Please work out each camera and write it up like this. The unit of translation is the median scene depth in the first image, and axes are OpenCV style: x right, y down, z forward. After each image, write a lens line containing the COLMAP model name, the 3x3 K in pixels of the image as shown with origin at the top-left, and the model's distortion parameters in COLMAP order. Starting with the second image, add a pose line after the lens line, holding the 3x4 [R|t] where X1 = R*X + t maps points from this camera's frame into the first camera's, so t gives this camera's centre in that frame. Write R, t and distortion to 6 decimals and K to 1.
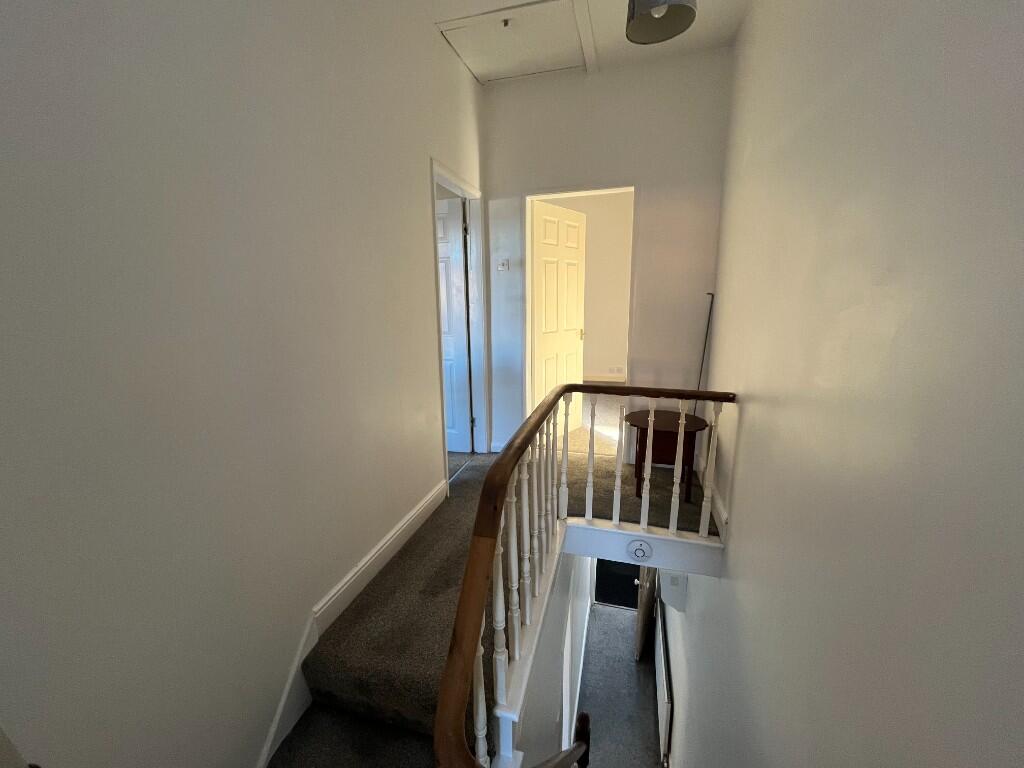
lens RADIAL K [[415.8, 0, 512.5], [0, 415.8, 386.3], [0, 0, 1]] dist [0.000295, -0.000020]
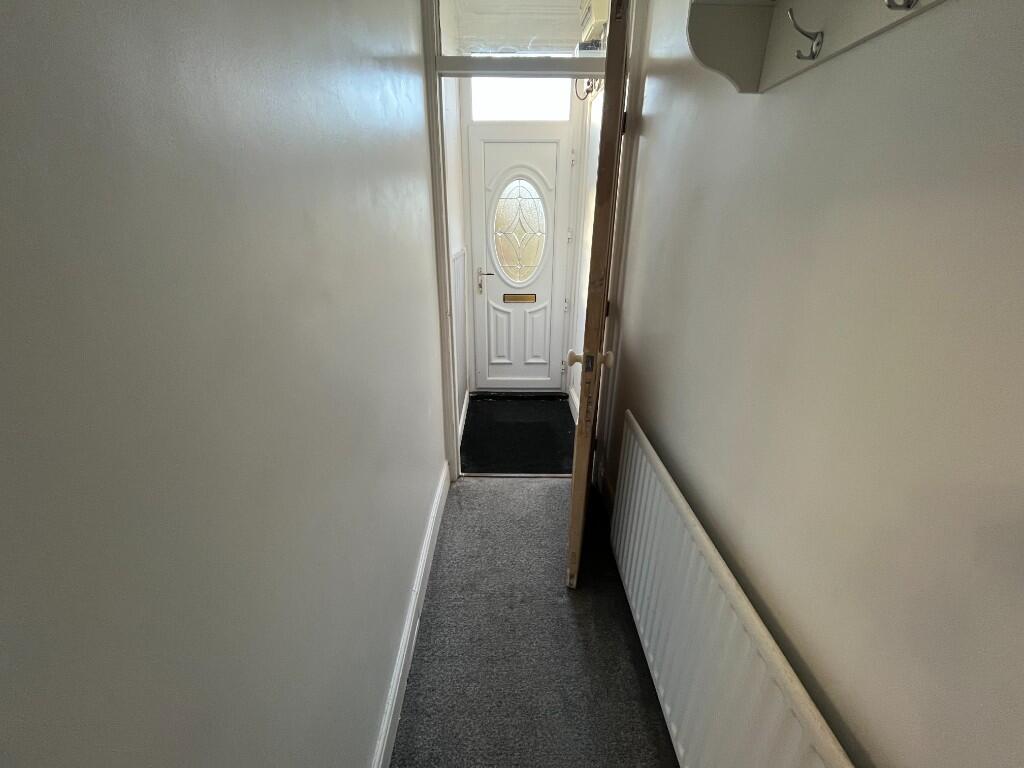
lens RADIAL K [[415.8, 0, 508.6], [0, 415.8, 381.9], [0, 0, 1]] dist [0.000295, -0.000020]
pose [[0.960960, -0.080105, 0.264839, 0.158703], [0.037507, 0.986053, 0.162153, 0.404744], [-0.274135, -0.145889, 0.950561, 0.667724]]
